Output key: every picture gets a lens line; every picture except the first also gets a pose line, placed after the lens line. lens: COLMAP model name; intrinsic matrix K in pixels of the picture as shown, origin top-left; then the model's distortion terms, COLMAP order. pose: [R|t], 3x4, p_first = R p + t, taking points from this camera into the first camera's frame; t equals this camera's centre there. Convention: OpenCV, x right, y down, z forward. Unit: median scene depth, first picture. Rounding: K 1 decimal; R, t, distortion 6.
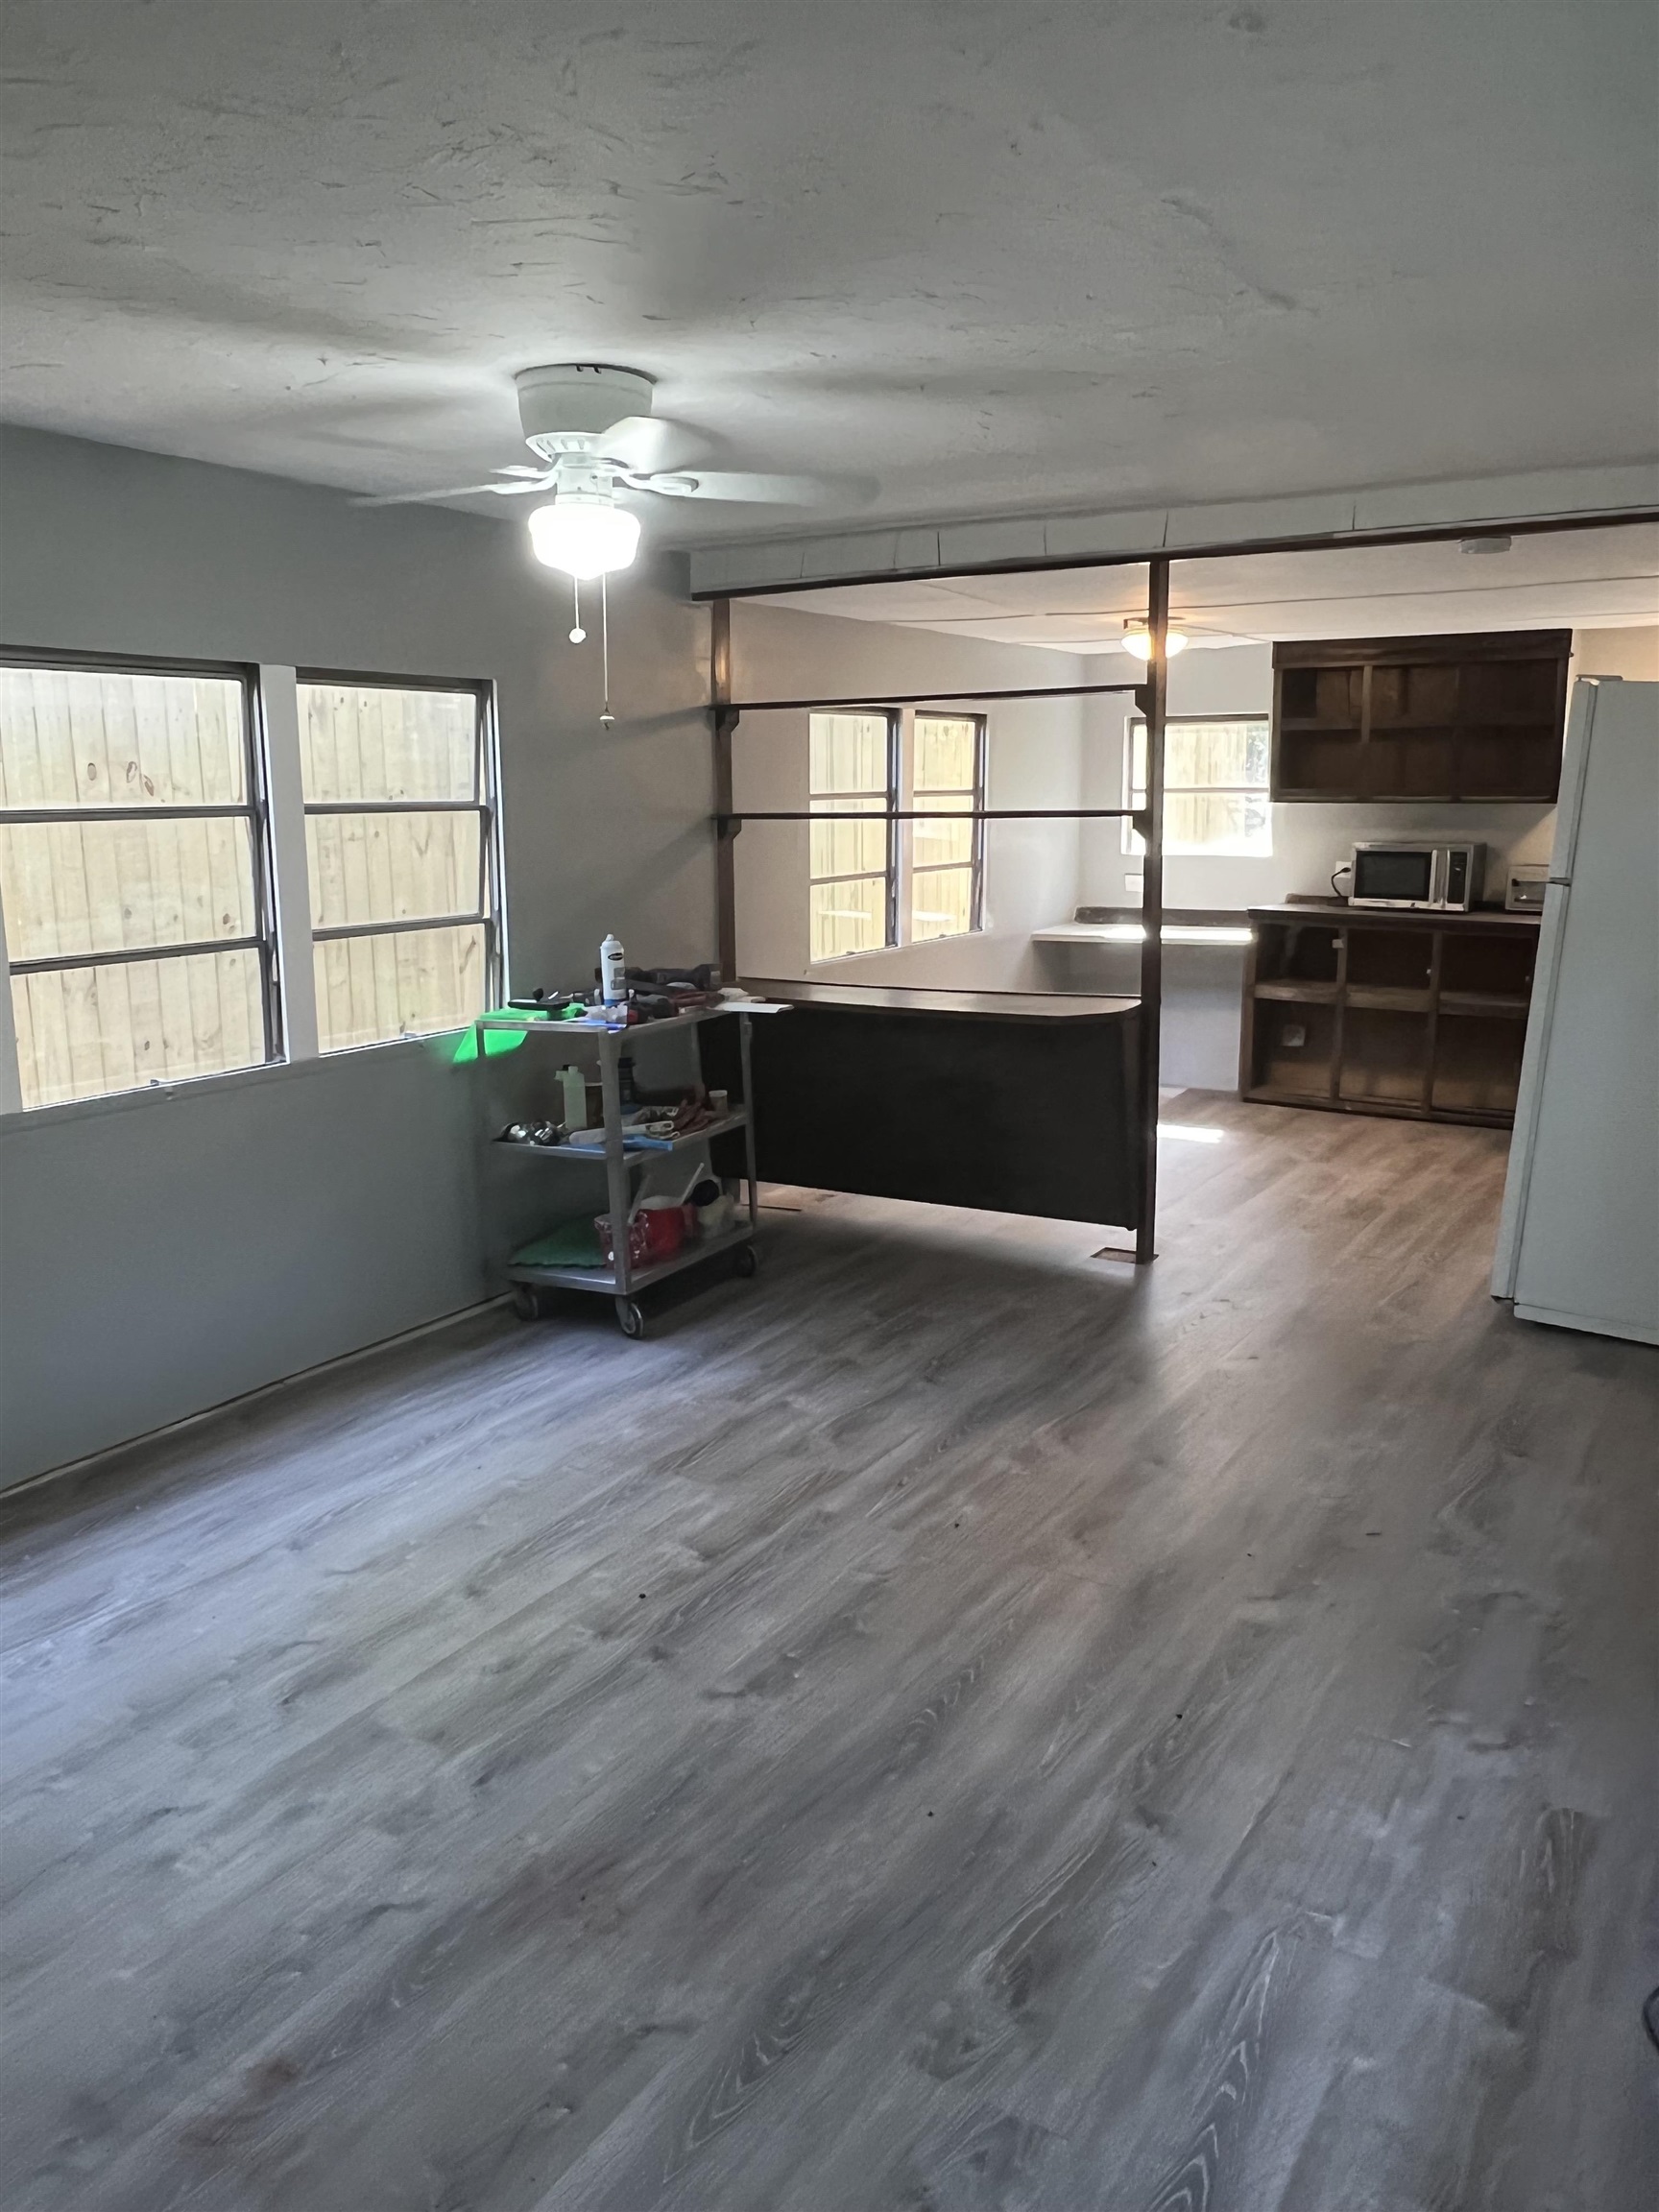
lens RADIAL K [[1725.5, 0, 828.9], [0, 1725.5, 1110.4], [0, 0, 1]] dist [-0.002030, 0.001185]
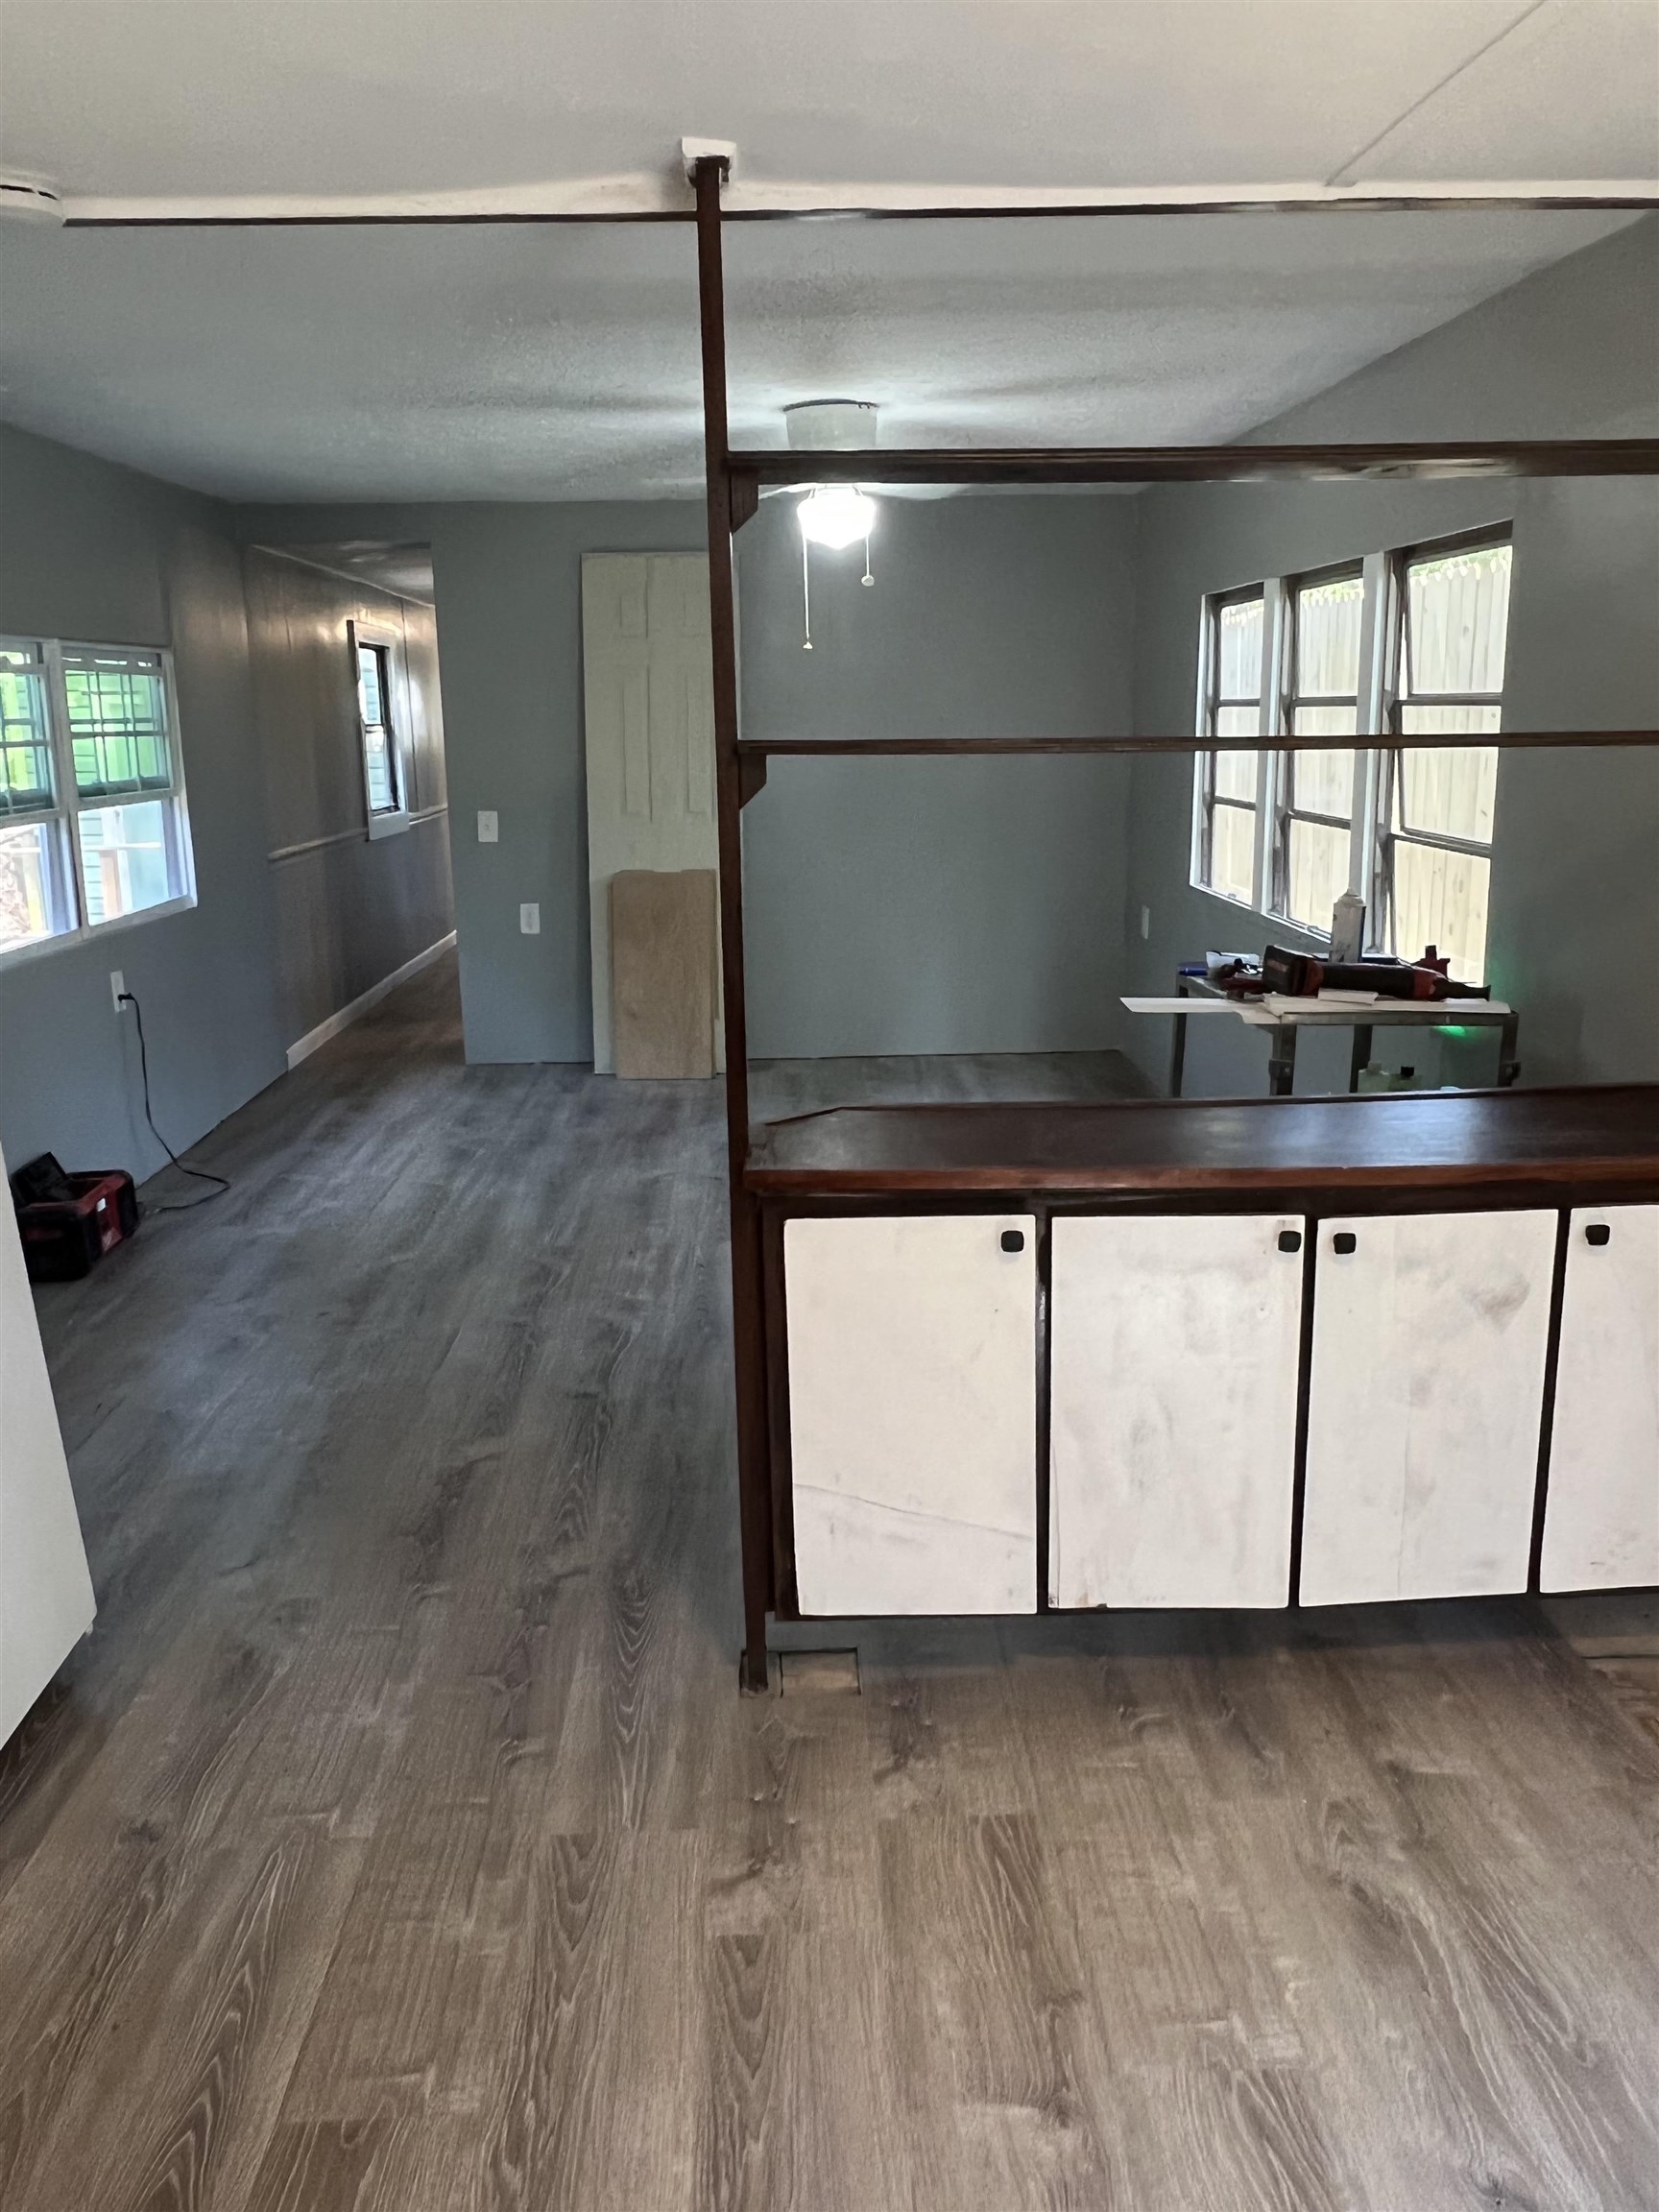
lens RADIAL K [[1725.5, 0, 827.5], [0, 1725.5, 1100.9], [0, 0, 1]] dist [-0.002030, 0.001185]
pose [[-0.850202, 0.129124, -0.510375, 0.688715], [-0.080317, 0.926292, 0.368146, -0.423739], [0.520293, 0.353991, -0.777165, 2.327320]]
